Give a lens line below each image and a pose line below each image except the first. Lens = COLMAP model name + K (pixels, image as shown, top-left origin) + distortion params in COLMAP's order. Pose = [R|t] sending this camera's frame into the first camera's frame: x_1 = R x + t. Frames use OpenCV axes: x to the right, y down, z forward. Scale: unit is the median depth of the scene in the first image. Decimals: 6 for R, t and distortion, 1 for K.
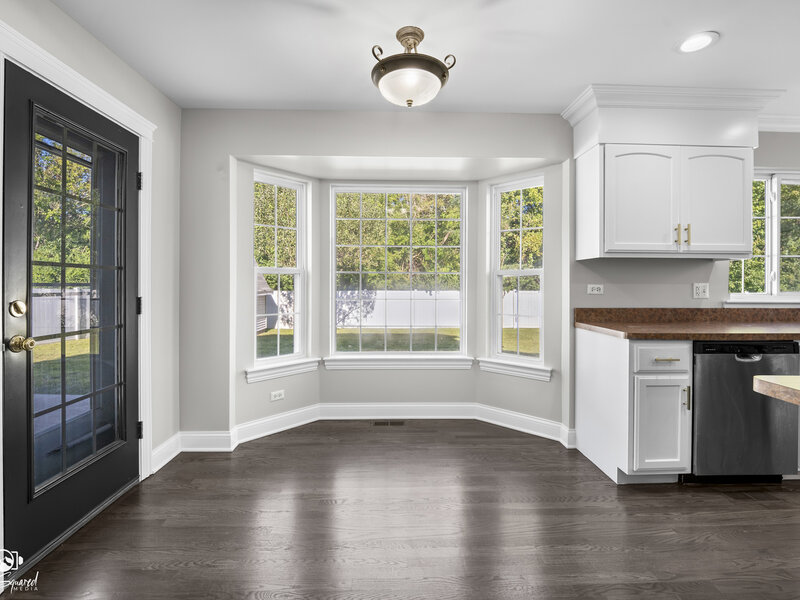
lens RADIAL K [[363.0, 0, 400.3], [0, 363.0, 285.8], [0, 0, 1]] dist [-0.030009, -0.000140]
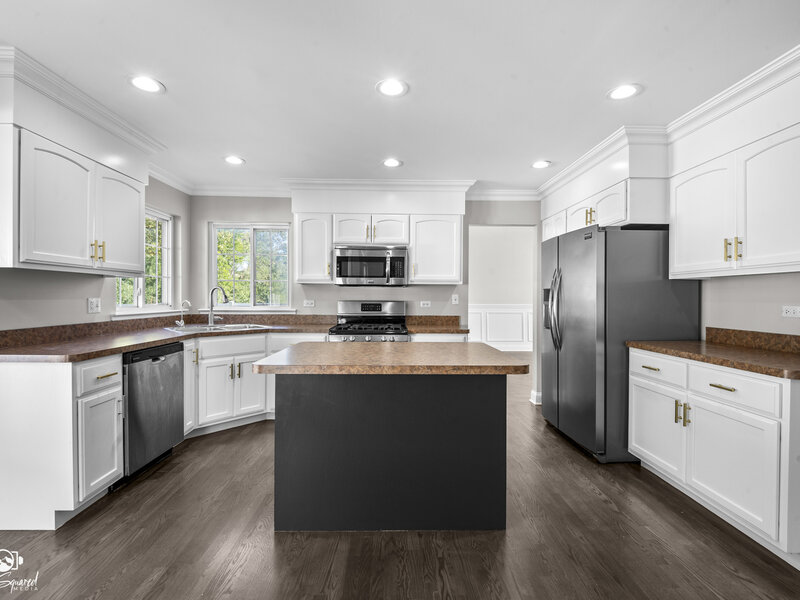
lens RADIAL K [[368.8, 0, 387.9], [0, 368.8, 302.5], [0, 0, 1]] dist [-0.022096, -0.009317]
pose [[0.002444, -0.019096, 0.999815, -0.259932], [0.002383, 0.999815, 0.019091, -0.016377], [-0.999994, 0.002336, 0.002489, 0.190789]]
